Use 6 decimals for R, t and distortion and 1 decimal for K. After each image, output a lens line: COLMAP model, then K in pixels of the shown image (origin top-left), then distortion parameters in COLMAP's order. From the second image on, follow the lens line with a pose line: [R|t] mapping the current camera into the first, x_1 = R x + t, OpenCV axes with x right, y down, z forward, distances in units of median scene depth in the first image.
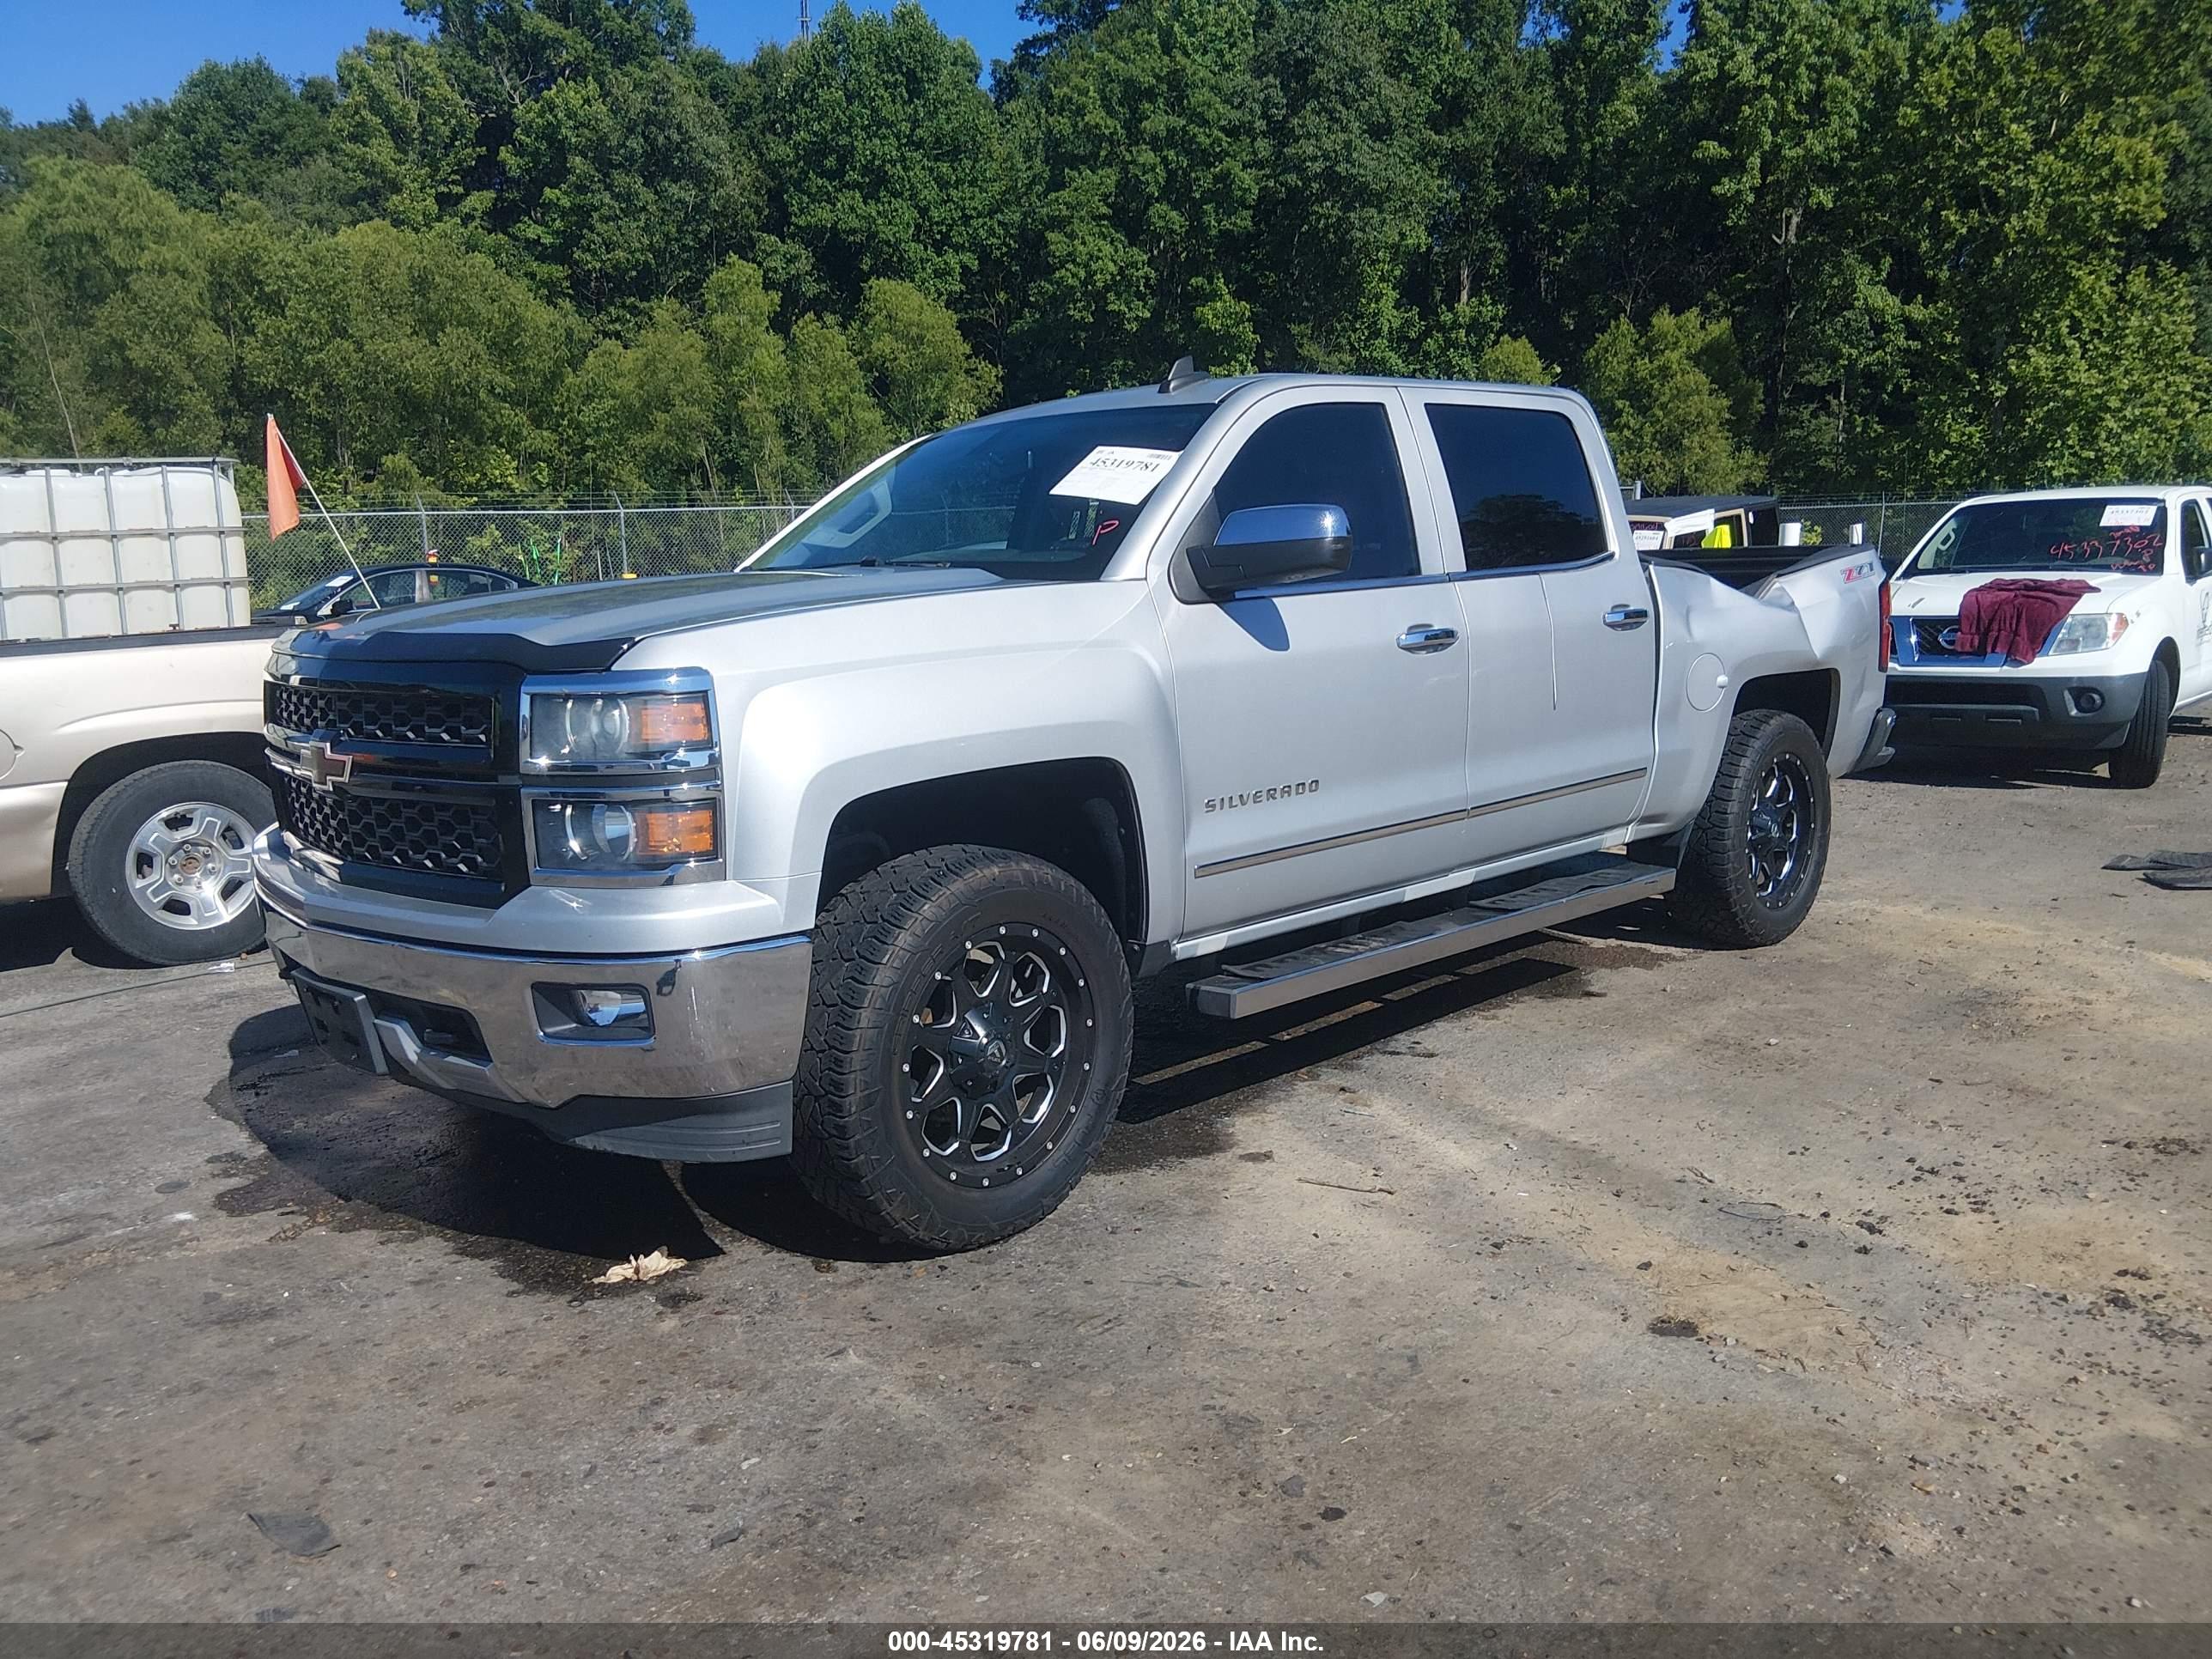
lens RADIAL K [[1681.6, 0, 1120.0], [0, 1681.6, 862.7], [0, 0, 1]] dist [0.064957, -0.103380]
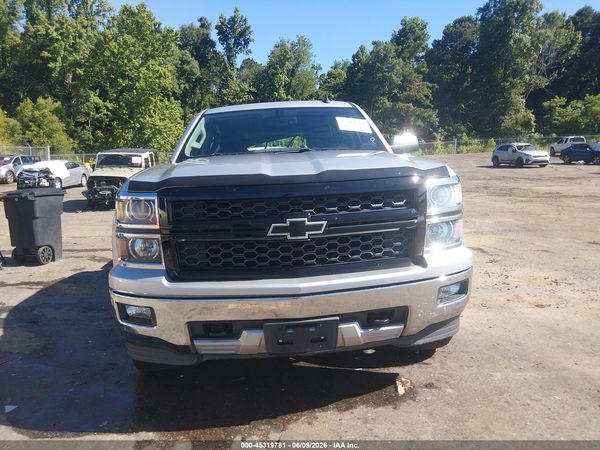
lens RADIAL K [[456.1, 0, 259.9], [0, 456.1, 230.8], [0, 0, 1]] dist [0.064957, -0.103380]
pose [[0.654693, -0.122403, 0.745919, -0.121890], [0.158231, 0.987132, 0.023106, -0.009547], [-0.739148, 0.102900, 0.665636, 0.076482]]
